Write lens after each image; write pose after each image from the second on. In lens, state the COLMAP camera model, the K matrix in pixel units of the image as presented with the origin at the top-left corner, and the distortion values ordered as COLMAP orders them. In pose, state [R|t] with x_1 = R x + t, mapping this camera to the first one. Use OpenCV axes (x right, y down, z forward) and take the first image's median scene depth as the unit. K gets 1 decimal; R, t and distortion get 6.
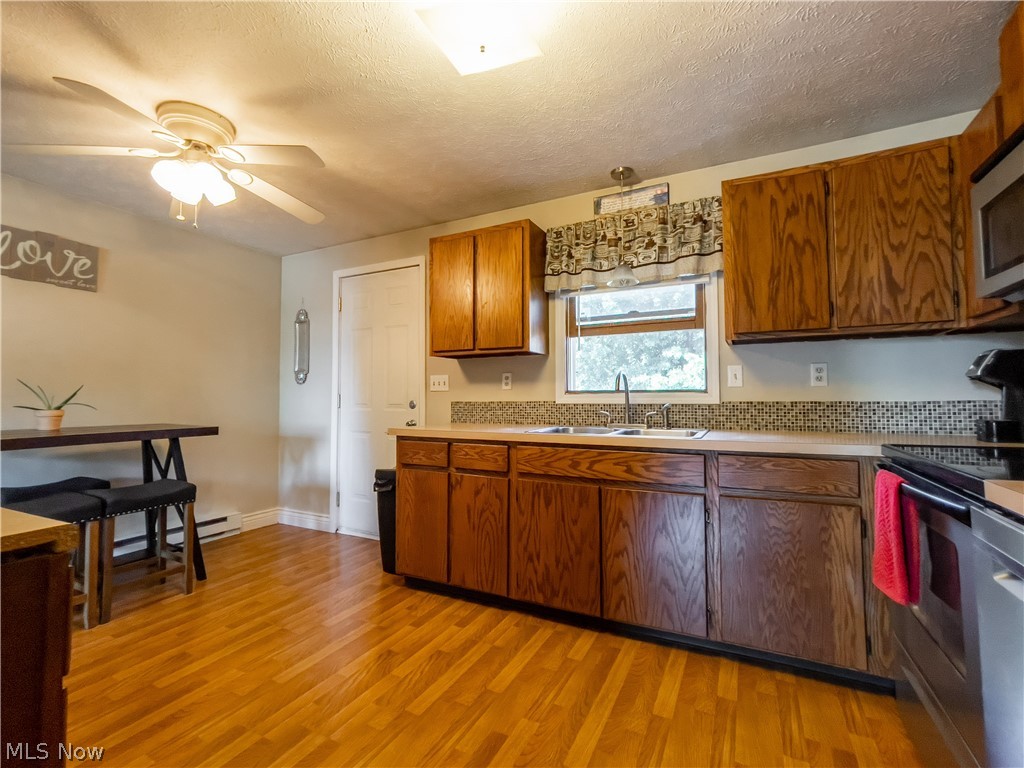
lens RADIAL K [[473.6, 0, 515.4], [0, 473.6, 378.2], [0, 0, 1]] dist [0.008836, 0.000833]
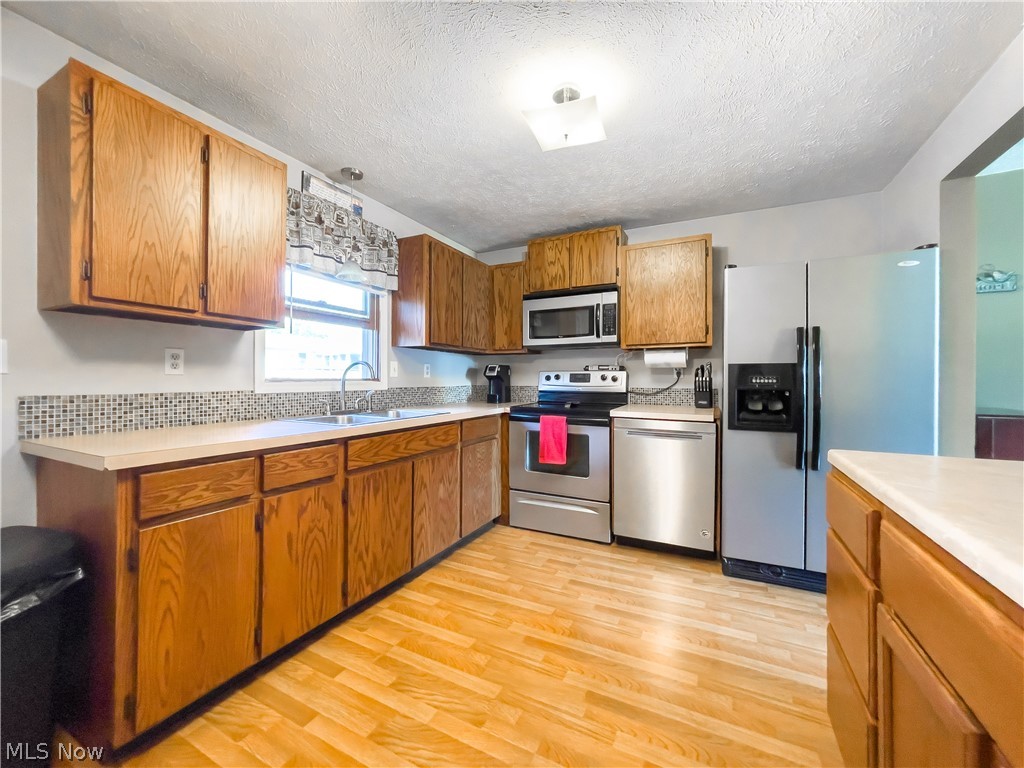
lens RADIAL K [[415.8, 0, 512.0], [0, 415.8, 380.3], [0, 0, 1]] dist [-0.000511, 0.001603]
pose [[-0.001898, 0.001747, 0.999997, -0.717237], [-0.046950, 0.998896, -0.001834, 0.013468], [-0.998895, -0.046953, -0.001814, 0.639170]]
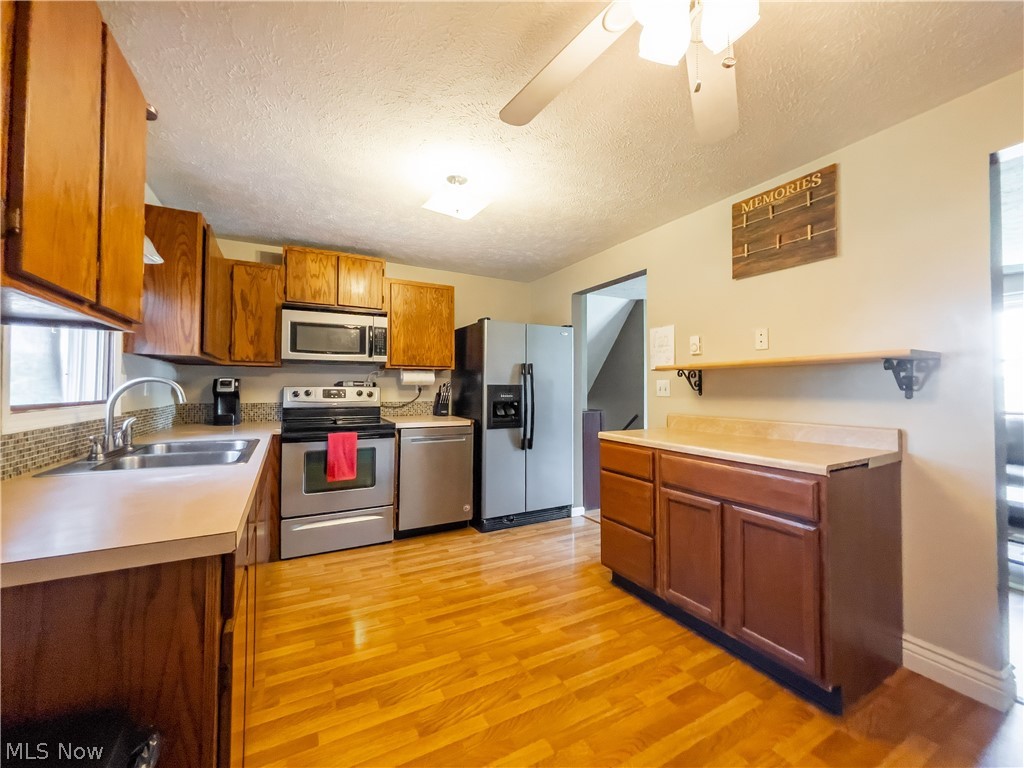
lens RADIAL K [[415.8, 0, 511.7], [0, 415.8, 380.9], [0, 0, 1]] dist [-0.000511, 0.001603]
pose [[-0.820198, 0.012254, 0.571948, -0.628062], [-0.024546, 0.998096, -0.056584, 0.014358], [-0.571553, -0.060449, -0.818336, 1.199866]]
